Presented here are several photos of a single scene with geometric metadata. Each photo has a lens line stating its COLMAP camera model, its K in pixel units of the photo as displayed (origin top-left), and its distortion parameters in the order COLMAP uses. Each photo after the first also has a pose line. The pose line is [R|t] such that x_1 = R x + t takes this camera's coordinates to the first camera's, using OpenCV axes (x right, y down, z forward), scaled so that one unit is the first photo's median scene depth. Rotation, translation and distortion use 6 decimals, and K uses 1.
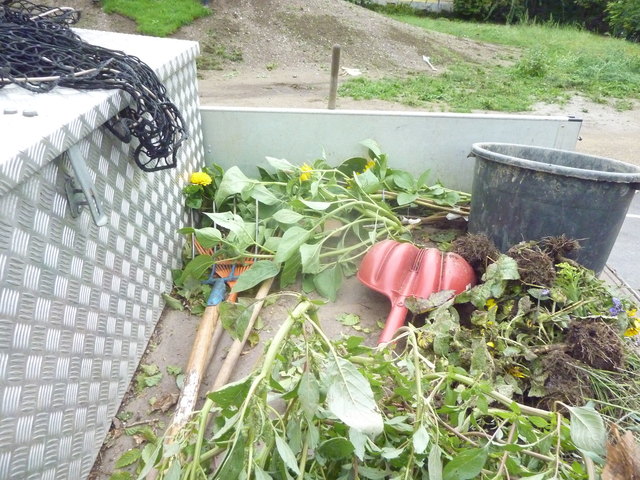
lens RADIAL K [[484.4, 0, 320.0], [0, 484.4, 240.0], [0, 0, 1]] dist [-0.033042, -0.000820]
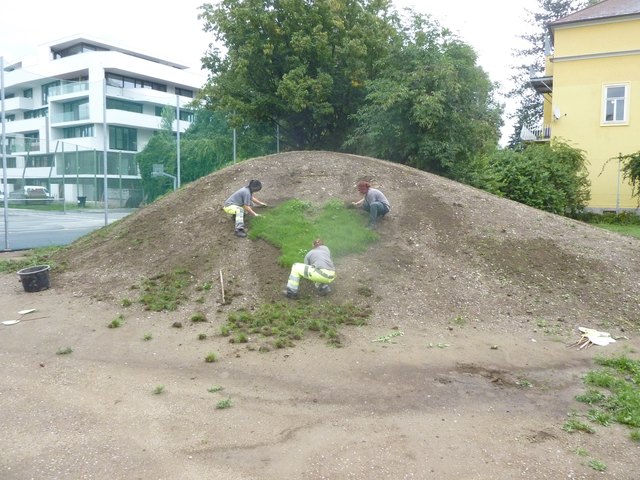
lens RADIAL K [[488.2, 0, 320.0], [0, 488.2, 240.0], [0, 0, 1]] dist [-0.019407, -0.002443]
pose [[0.928301, 0.002420, -0.371822, -0.024862], [-0.146146, 0.921874, -0.358872, -0.182551], [0.341905, 0.387482, 0.856130, 0.311439]]
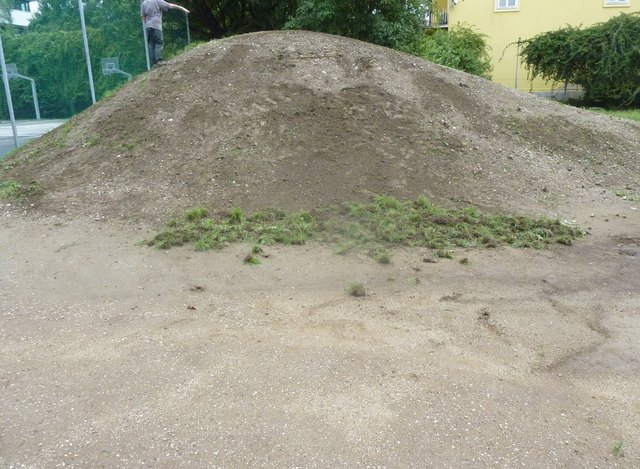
lens RADIAL K [[491.2, 0, 321.4], [0, 491.2, 231.7], [0, 0, 1]] dist [-0.031473, -0.004766]
pose [[0.994363, -0.049048, -0.094003, -0.306024], [0.028989, 0.978555, -0.203933, -0.178875], [0.101989, 0.200059, 0.974461, 0.325473]]
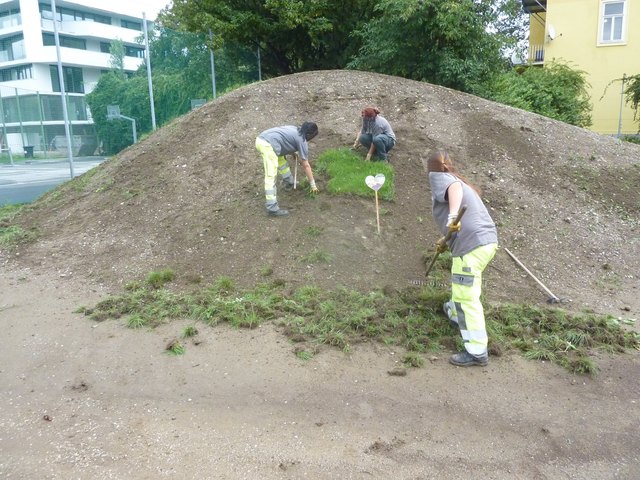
lens RADIAL K [[484.4, 0, 320.0], [0, 484.4, 240.0], [0, 0, 1]] dist [-0.033042, -0.000820]
pose [[0.957180, -0.008256, -0.289374, -0.213151], [-0.068306, 0.964929, -0.253470, -0.235854], [0.281318, 0.262382, 0.923047, 0.430766]]
